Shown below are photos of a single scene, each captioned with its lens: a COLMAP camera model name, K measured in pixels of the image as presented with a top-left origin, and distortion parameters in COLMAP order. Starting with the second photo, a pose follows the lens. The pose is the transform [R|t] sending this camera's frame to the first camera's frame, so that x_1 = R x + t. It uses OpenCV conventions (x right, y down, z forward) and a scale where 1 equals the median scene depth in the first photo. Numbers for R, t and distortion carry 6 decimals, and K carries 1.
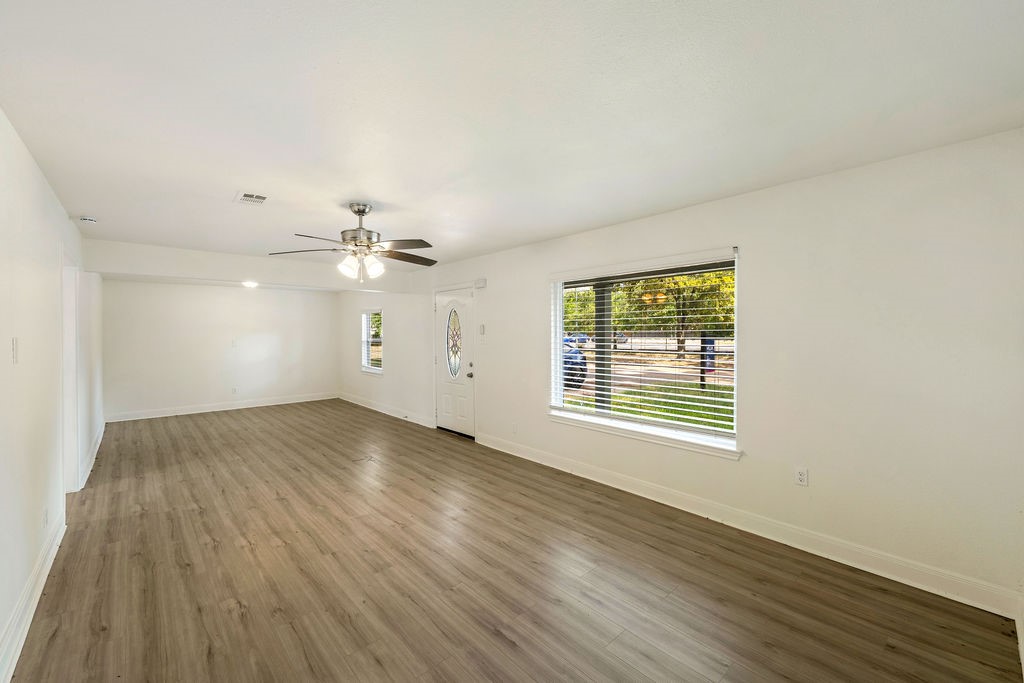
lens RADIAL K [[399.0, 0, 512.0], [0, 399.0, 341.5], [0, 0, 1]] dist [-0.001027, -0.000205]
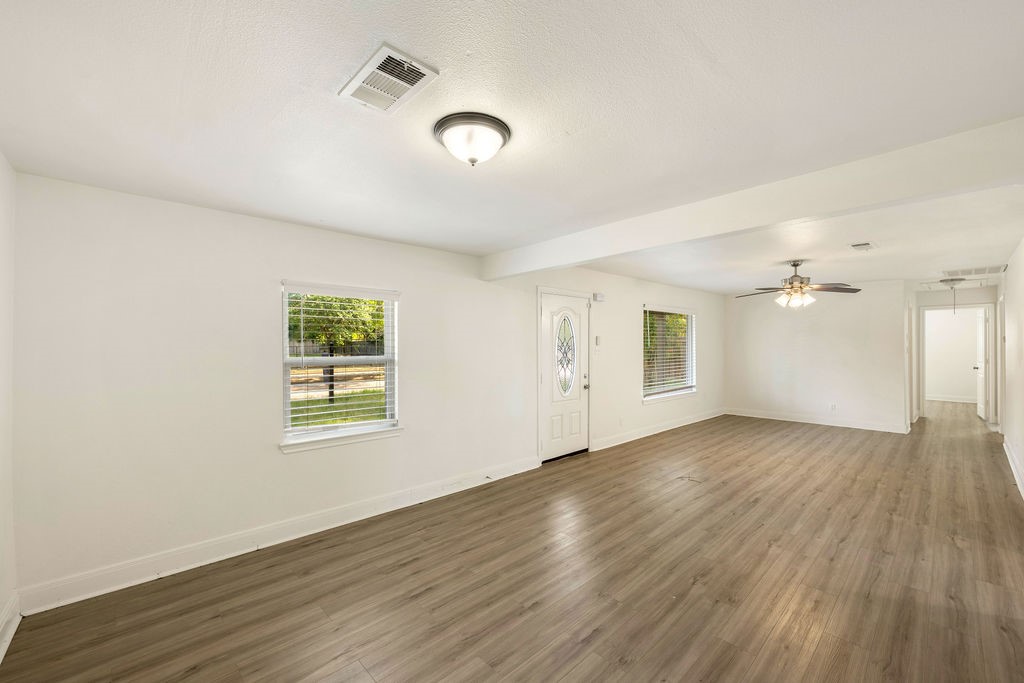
lens RADIAL K [[399.0, 0, 512.0], [0, 399.0, 341.5], [0, 0, 1]] dist [-0.001027, -0.000205]
pose [[0.026319, 0.015434, 0.999534, -1.462959], [0.024705, 0.999565, -0.016085, -0.020001], [-0.999348, 0.025117, 0.025926, 1.544074]]
